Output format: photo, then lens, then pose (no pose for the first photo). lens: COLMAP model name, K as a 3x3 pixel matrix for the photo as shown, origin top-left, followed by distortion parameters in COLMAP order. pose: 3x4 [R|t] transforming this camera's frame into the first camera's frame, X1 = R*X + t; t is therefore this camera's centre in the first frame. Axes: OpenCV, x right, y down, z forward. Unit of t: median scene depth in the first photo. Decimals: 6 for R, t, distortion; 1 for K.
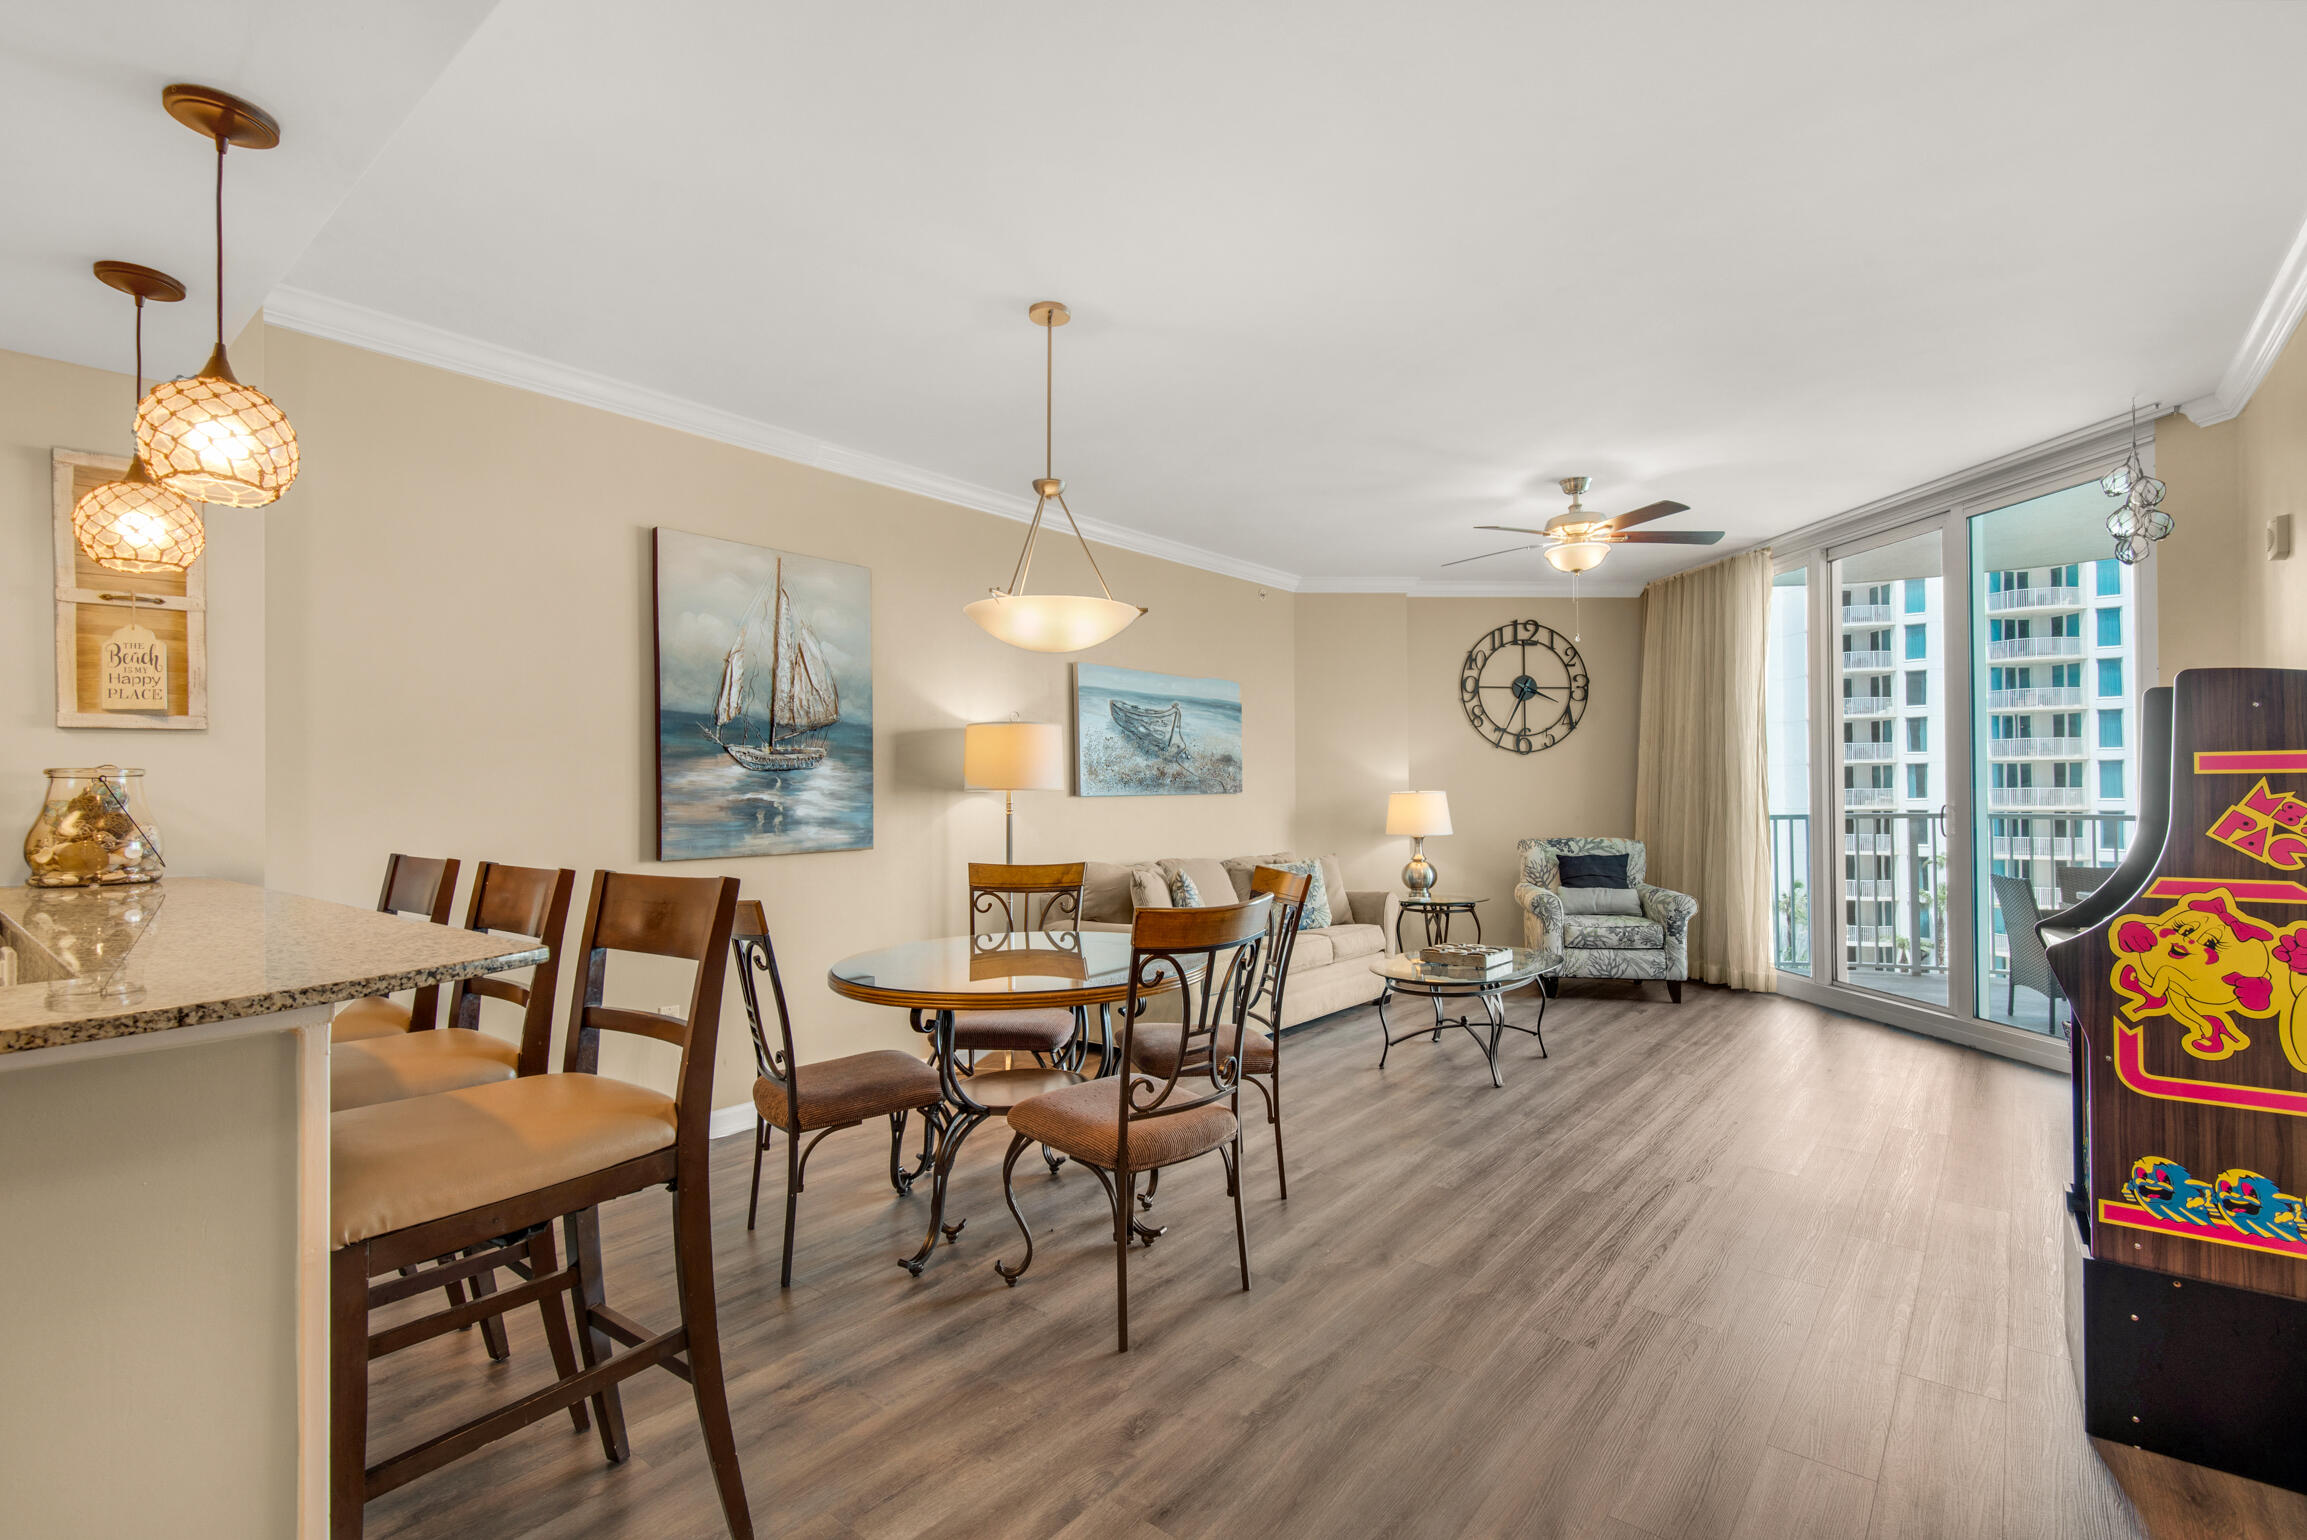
lens RADIAL K [[1051.8, 0, 1130.7], [0, 1051.8, 784.4], [0, 0, 1]] dist [0.016543, -0.008127]
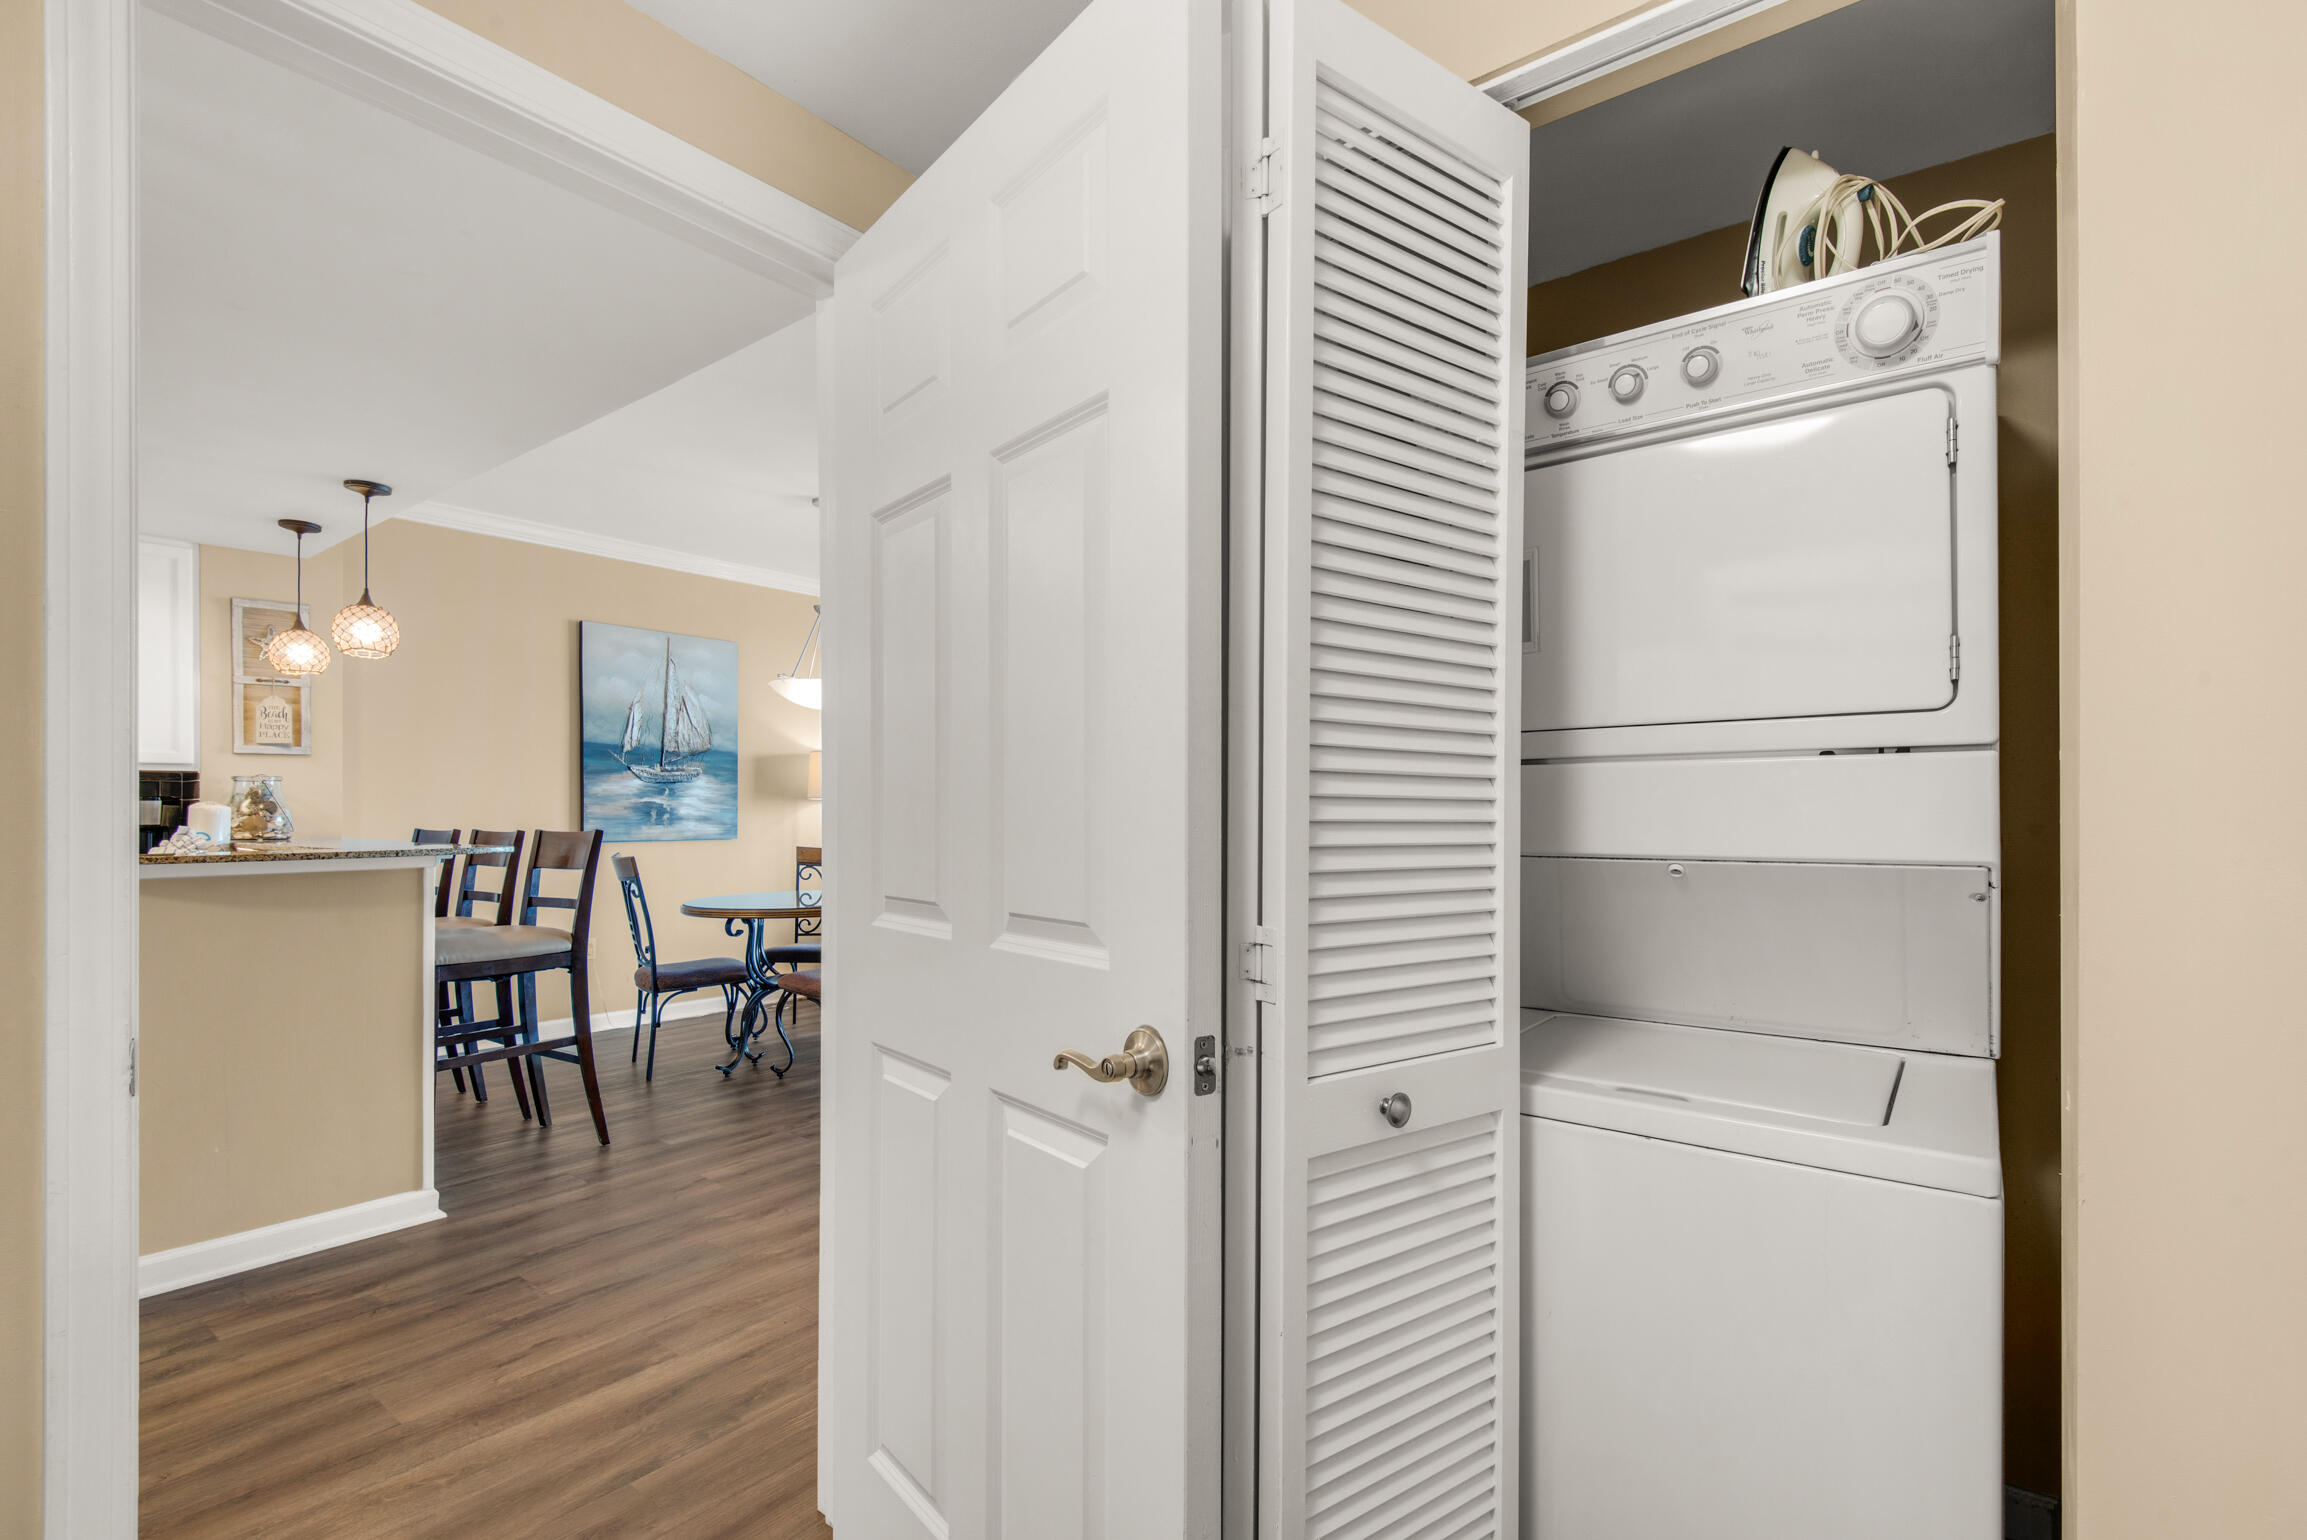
lens RADIAL K [[1051.8, 0, 1123.8], [0, 1051.8, 807.3], [0, 0, 1]] dist [0.016543, -0.008127]
pose [[0.999556, 0.007027, 0.028968, 0.259941], [-0.007079, 0.999974, 0.001681, 0.014077], [-0.028955, -0.001886, 0.999579, -0.488605]]
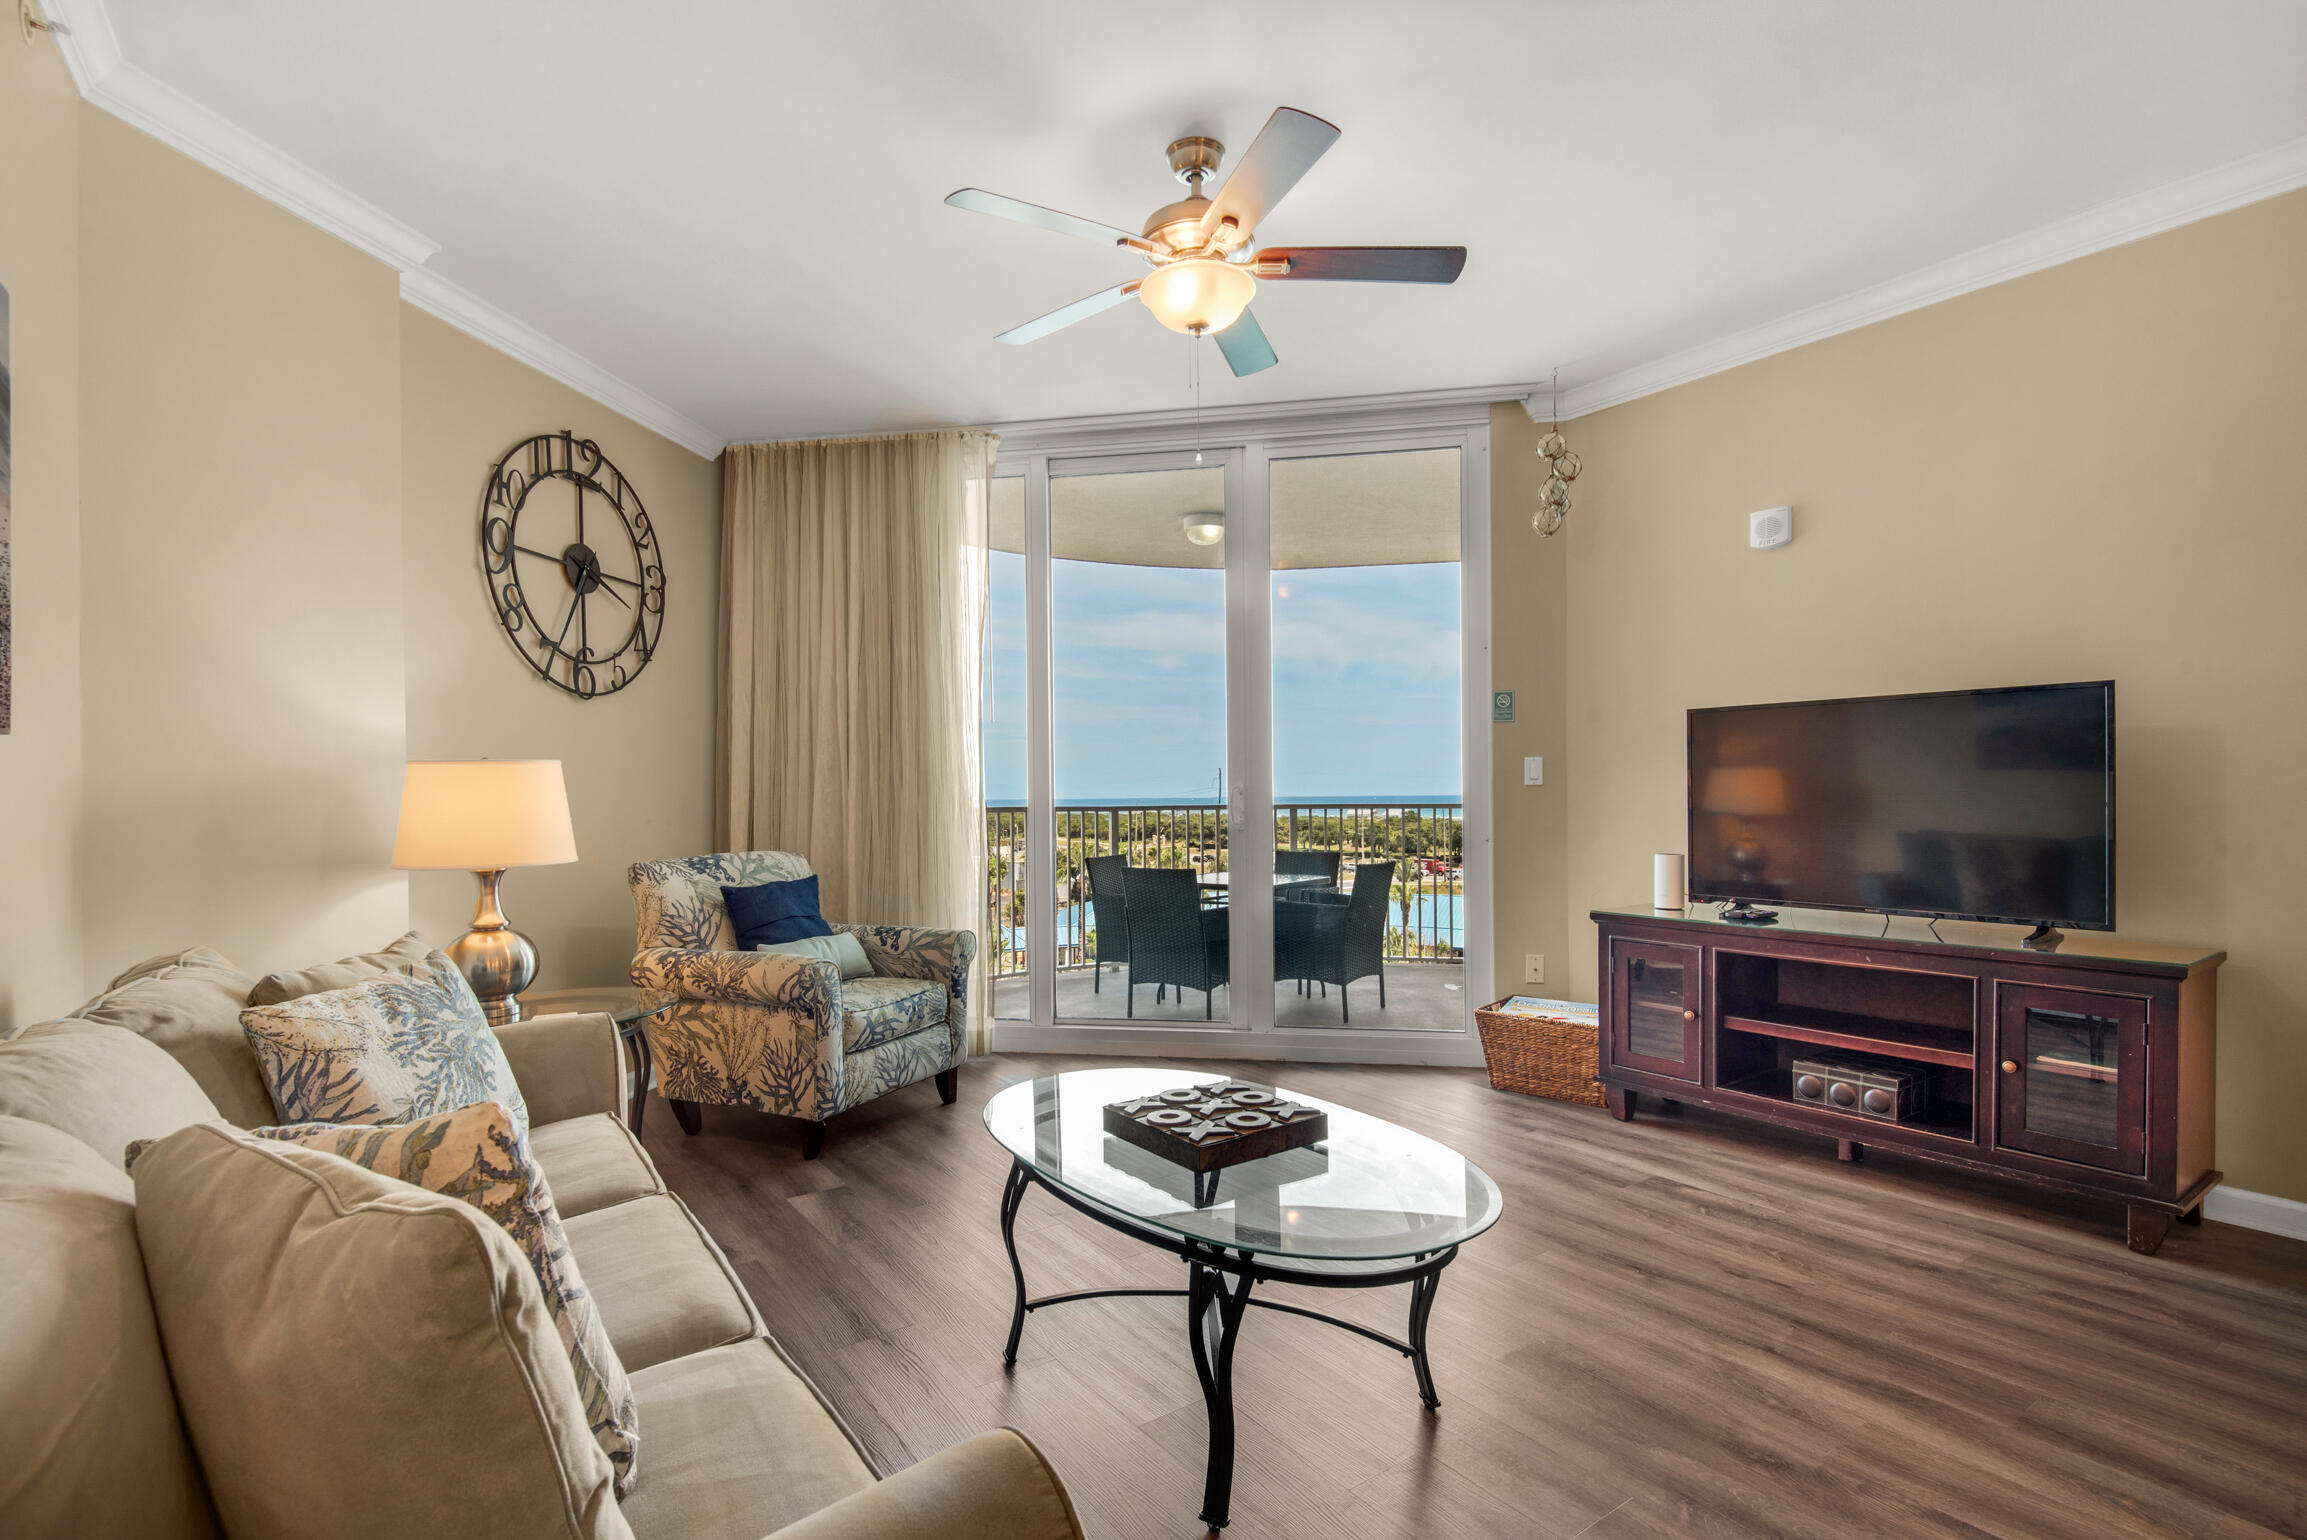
lens RADIAL K [[1101.9, 0, 1185.2], [0, 1101.9, 780.1], [0, 0, 1]] dist [0.022973, -0.005994]
pose [[0.231694, 0.015394, 0.972667, -0.148151], [0.003567, 0.999855, -0.016674, 0.038527], [-0.972782, 0.007333, 0.231606, 1.073005]]
